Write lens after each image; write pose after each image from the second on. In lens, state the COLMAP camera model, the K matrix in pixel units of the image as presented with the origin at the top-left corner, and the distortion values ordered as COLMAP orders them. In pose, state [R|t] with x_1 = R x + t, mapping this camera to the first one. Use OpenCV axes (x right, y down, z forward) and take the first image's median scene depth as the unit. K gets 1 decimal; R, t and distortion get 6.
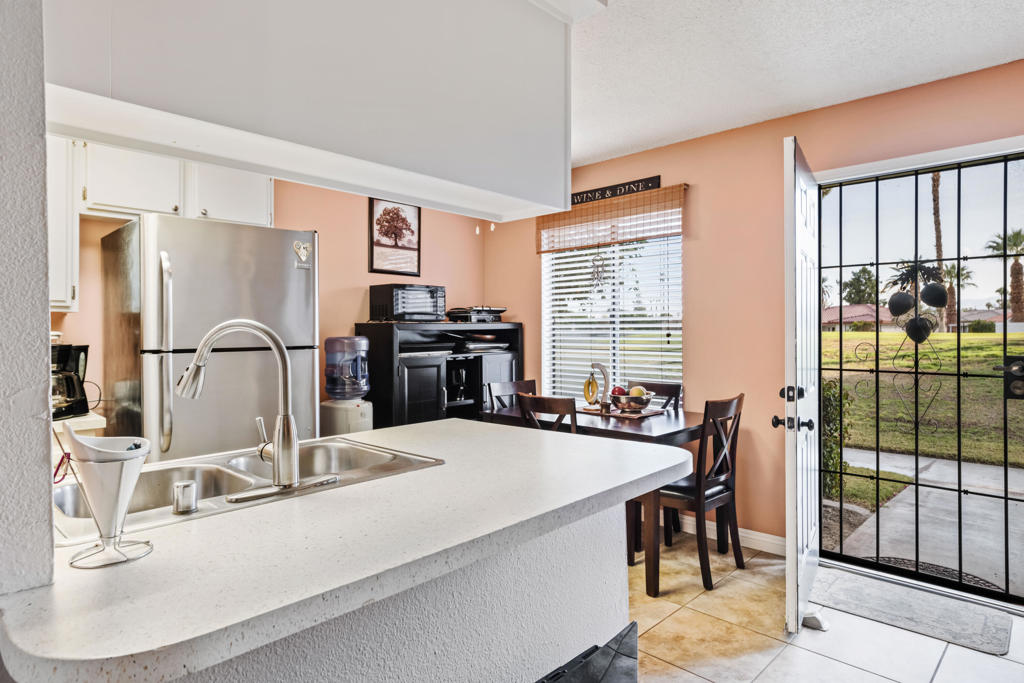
lens RADIAL K [[591.2, 0, 512.0], [0, 591.2, 341.5], [0, 0, 1]] dist [0.003810, 0.000399]
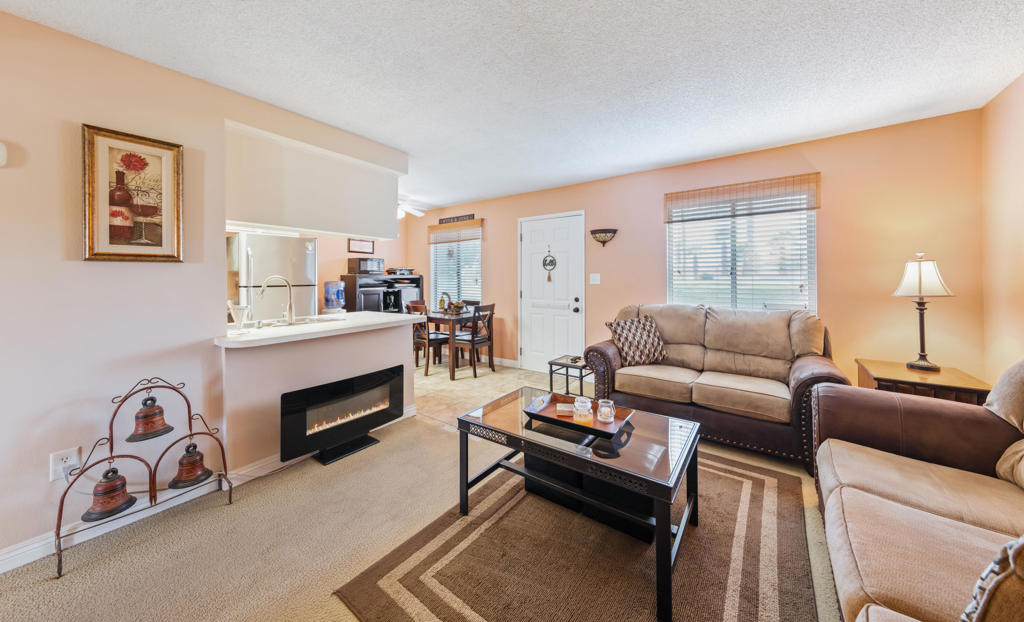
lens RADIAL K [[346.3, 0, 513.2], [0, 346.3, 282.2], [0, 0, 1]] dist [0.000281, 0.000035]
pose [[0.992527, 0.001075, 0.122021, 0.218119], [-0.000372, 0.999983, -0.005788, 0.003314], [-0.122025, 0.005699, 0.992511, -0.375646]]
